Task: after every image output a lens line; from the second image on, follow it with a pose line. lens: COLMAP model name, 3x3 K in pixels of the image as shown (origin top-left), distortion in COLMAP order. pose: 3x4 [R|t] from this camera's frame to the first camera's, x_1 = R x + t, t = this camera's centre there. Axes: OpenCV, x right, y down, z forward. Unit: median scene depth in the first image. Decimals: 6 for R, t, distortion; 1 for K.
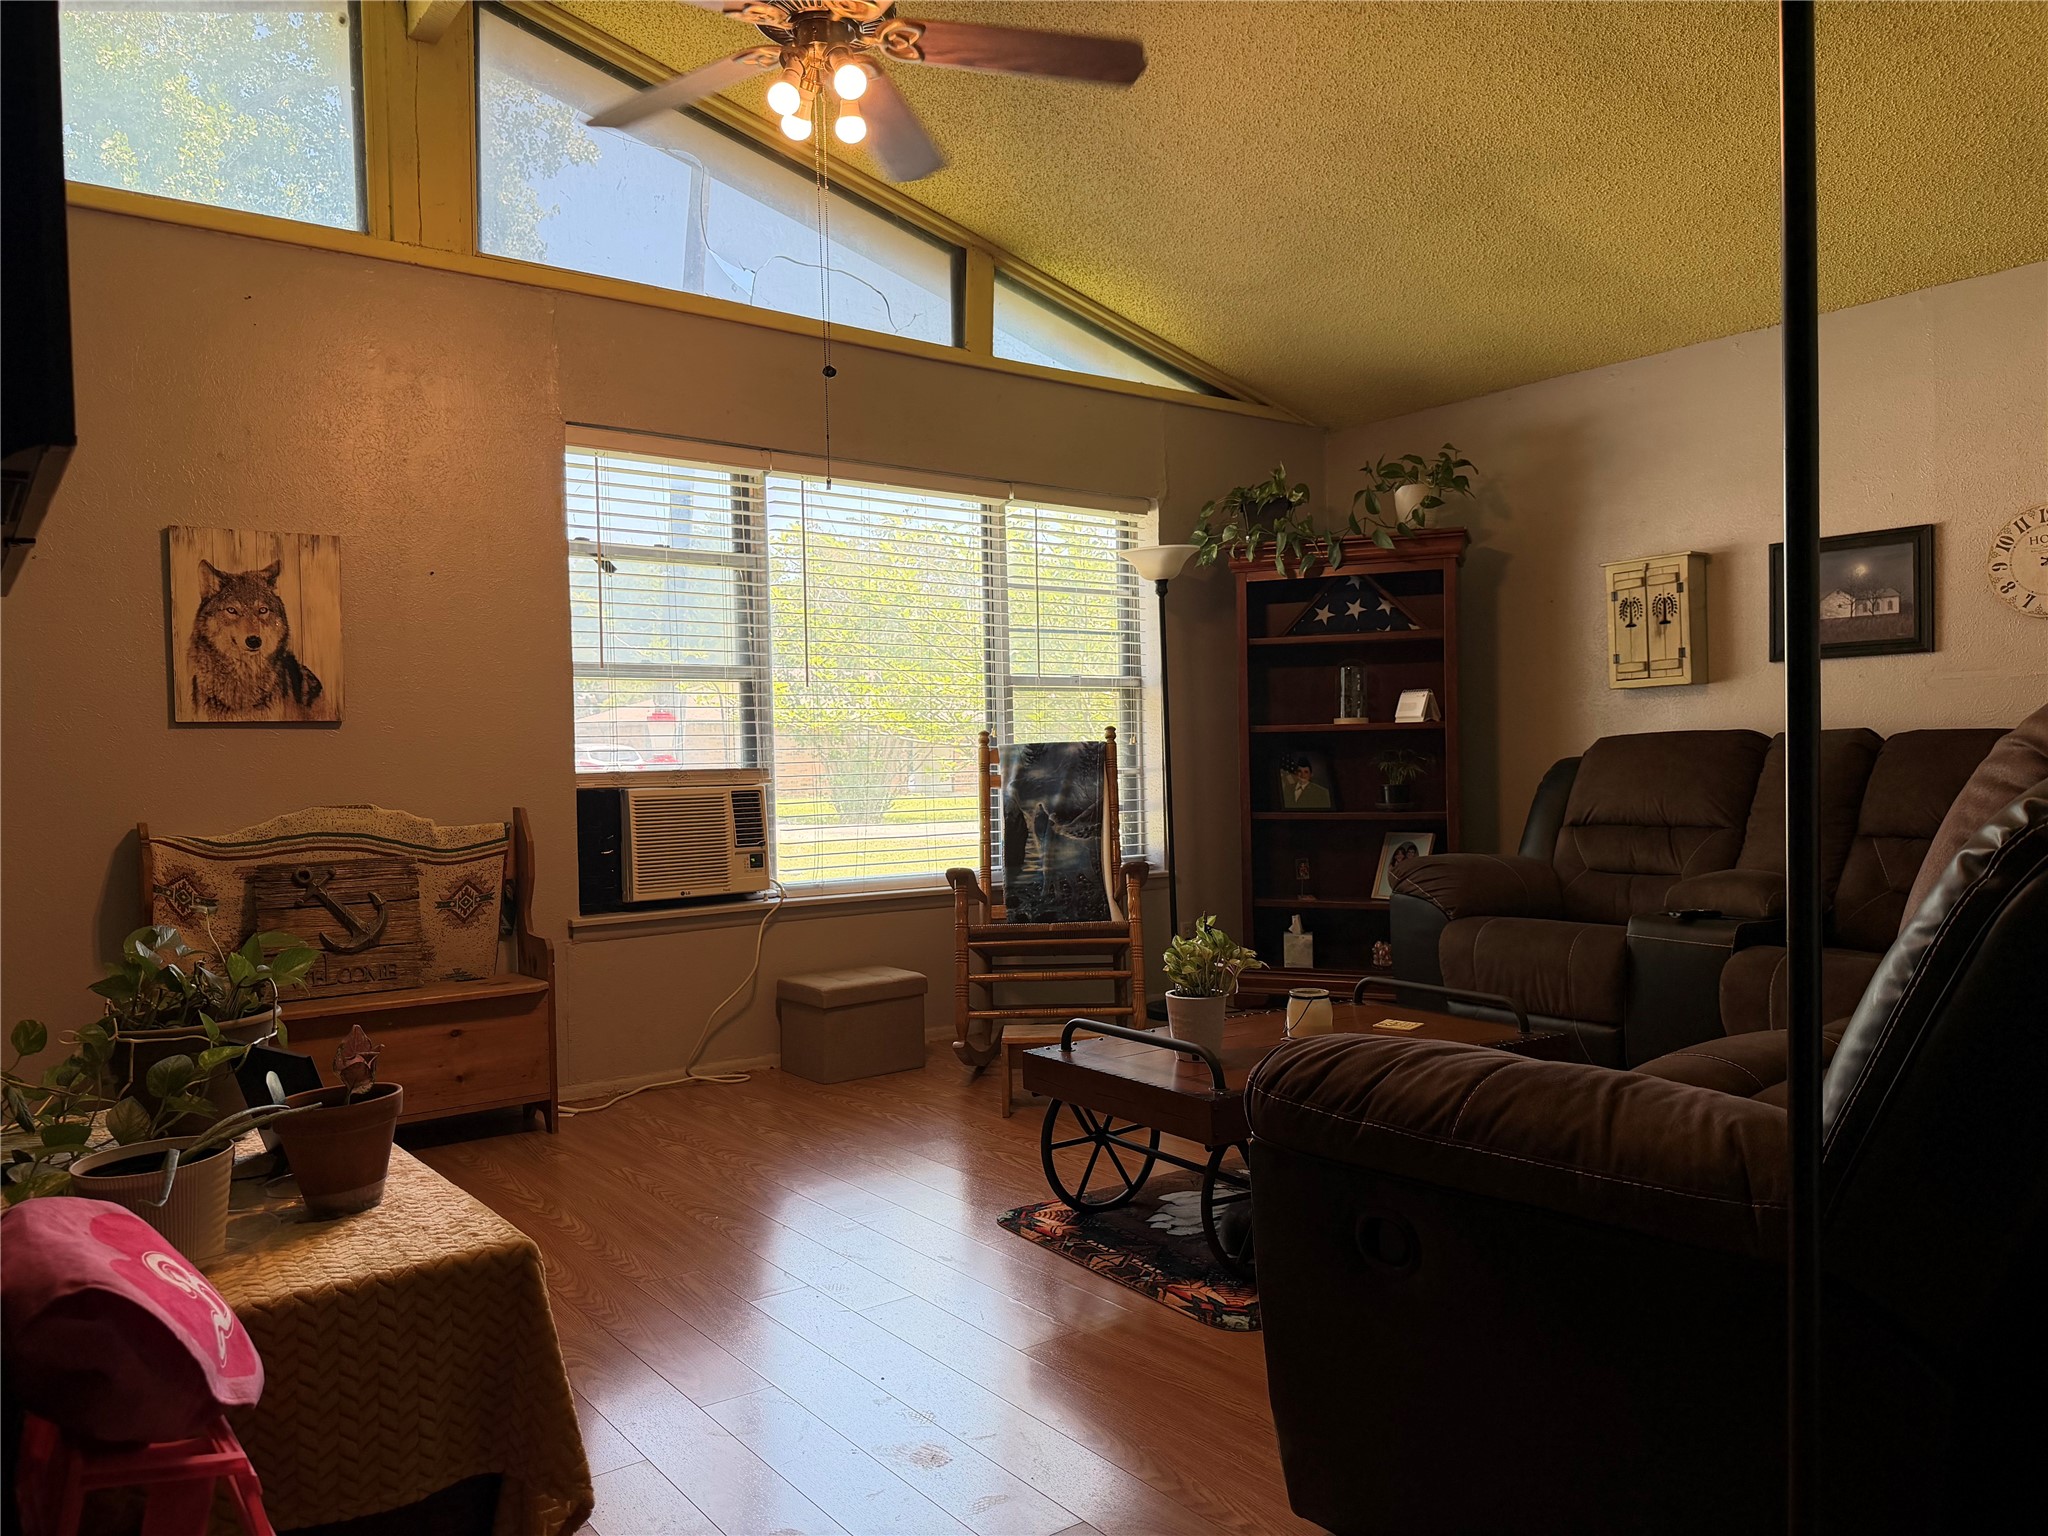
lens RADIAL K [[1426.6, 0, 1021.4], [0, 1426.6, 773.5], [0, 0, 1]] dist [0.156931, -0.298584]
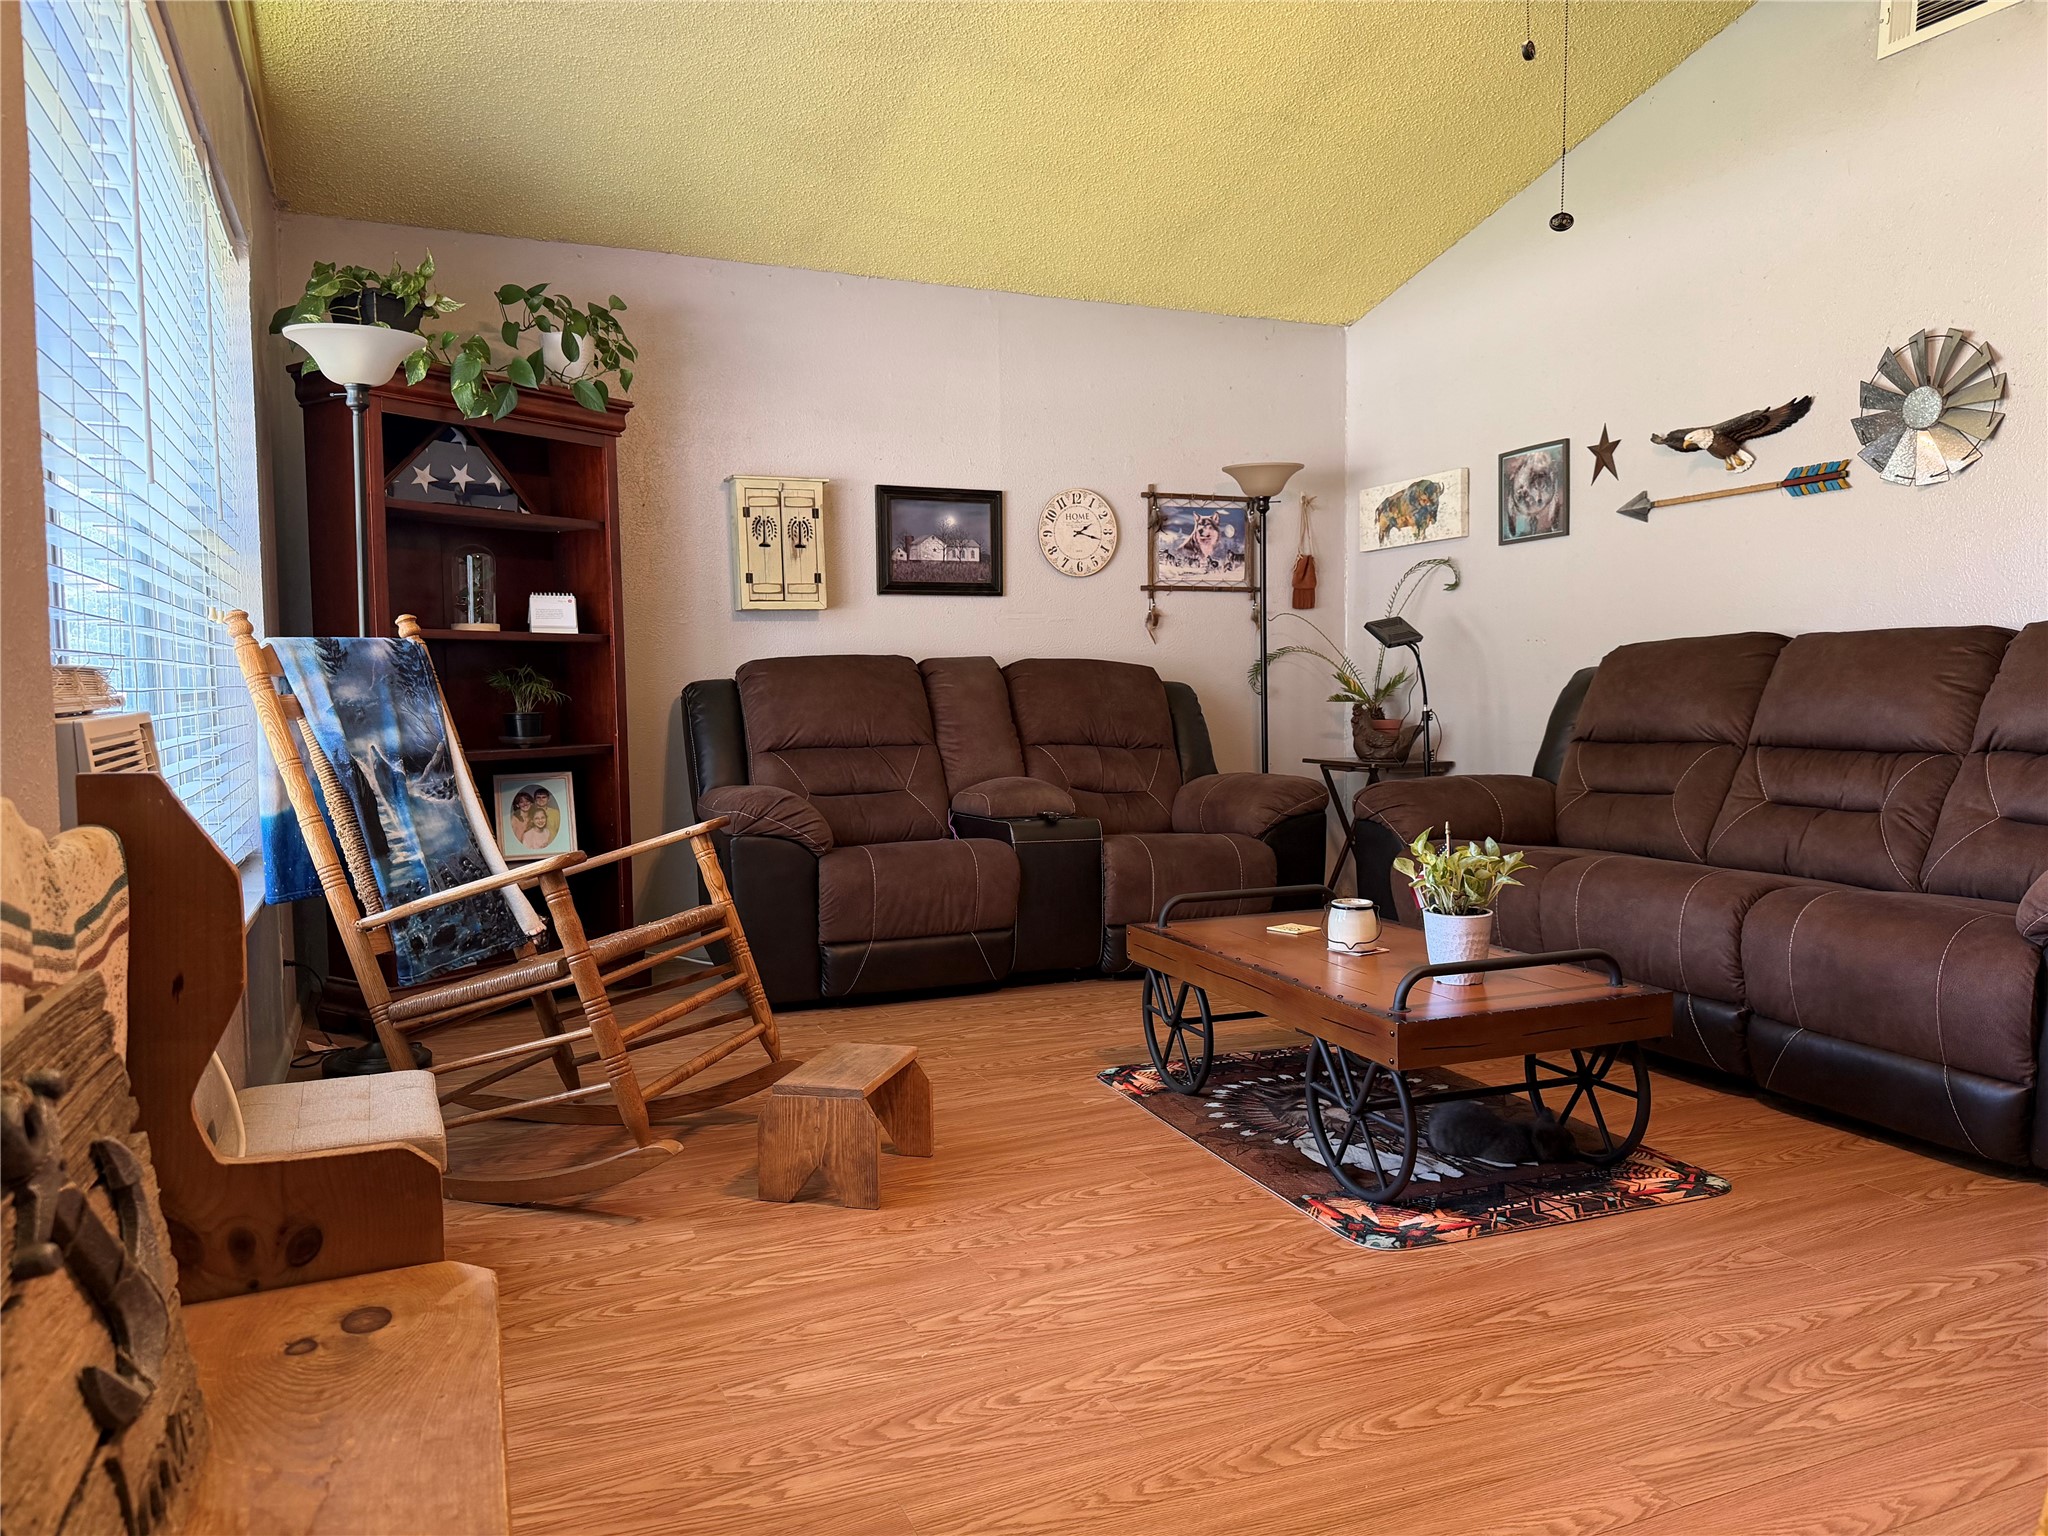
lens RADIAL K [[1429.8, 0, 1020.6], [0, 1429.8, 773.4], [0, 0, 1]] dist [0.107217, -0.163252]
pose [[0.236510, -0.047699, 0.970457, -0.513740], [0.017179, 0.998843, 0.044908, 0.011461], [-0.971477, 0.006050, 0.237056, 0.643974]]
